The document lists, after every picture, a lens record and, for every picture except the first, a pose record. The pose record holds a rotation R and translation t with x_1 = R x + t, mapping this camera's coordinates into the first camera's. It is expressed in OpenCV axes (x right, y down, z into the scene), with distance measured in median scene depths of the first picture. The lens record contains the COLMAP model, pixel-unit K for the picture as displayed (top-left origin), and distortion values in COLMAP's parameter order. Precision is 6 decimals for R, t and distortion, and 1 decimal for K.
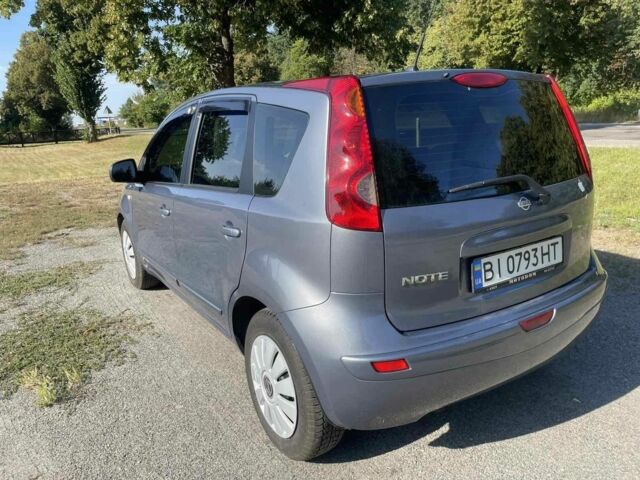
lens RADIAL K [[485.7, 0, 319.0], [0, 485.7, 244.9], [0, 0, 1]] dist [0.070117, -0.103171]
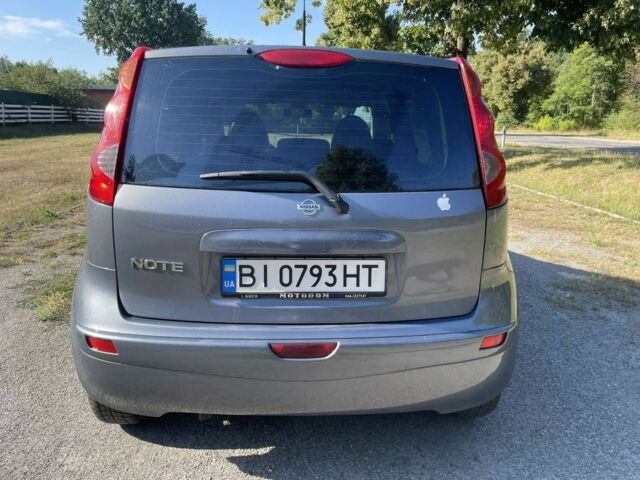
lens RADIAL K [[485.7, 0, 317.5], [0, 485.7, 241.0], [0, 0, 1]] dist [0.070117, -0.103171]
pose [[0.865719, 0.175809, -0.468639, 0.768600], [-0.181556, 0.982816, 0.033314, -0.053372], [0.466443, 0.056244, 0.882761, 0.263365]]
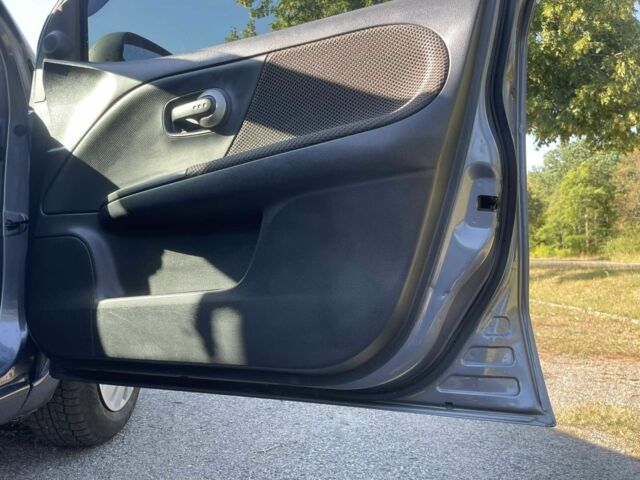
lens RADIAL K [[485.7, 0, 320.1], [0, 485.7, 240.3], [0, 0, 1]] dist [0.070117, -0.103171]
pose [[0.866323, 0.039218, -0.497942, 0.581267], [-0.175469, 0.957268, -0.229889, -0.144092], [0.467648, 0.286532, 0.836185, 1.940729]]
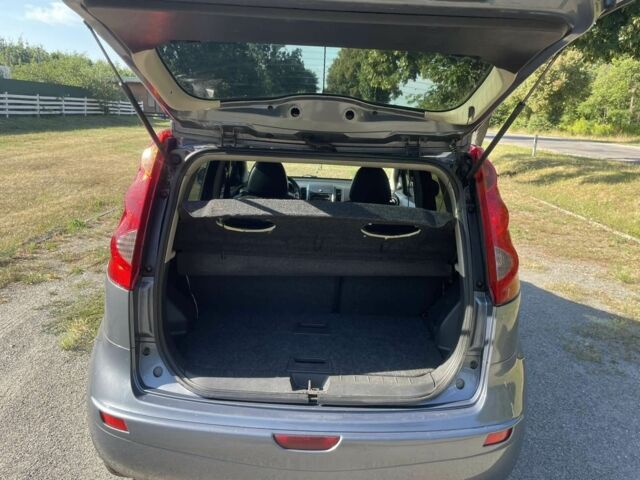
lens RADIAL K [[485.7, 0, 314.4], [0, 485.7, 246.2], [0, 0, 1]] dist [0.070117, -0.103171]
pose [[0.831921, 0.220403, -0.509245, 0.761114], [-0.218569, 0.973697, 0.064356, -0.215761], [0.510035, 0.057766, 0.858212, 0.254904]]
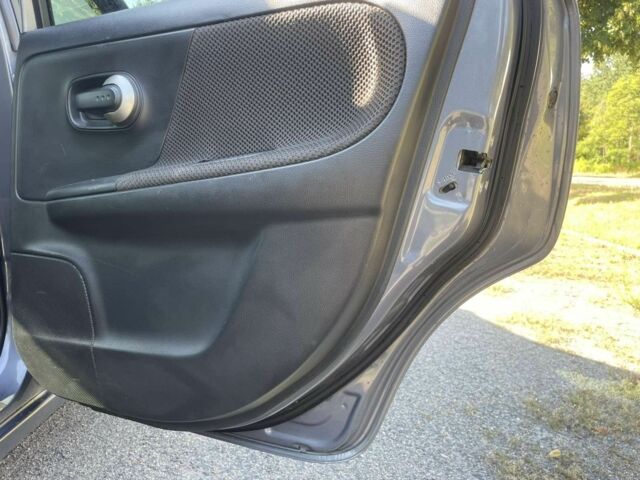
lens RADIAL K [[485.7, 0, 321.5], [0, 485.7, 244.4], [0, 0, 1]] dist [0.070117, -0.103171]
pose [[0.834436, 0.157595, -0.528091, 0.801599], [-0.204803, 0.978291, -0.031663, -0.168407], [0.511637, 0.134576, 0.848597, 1.582705]]
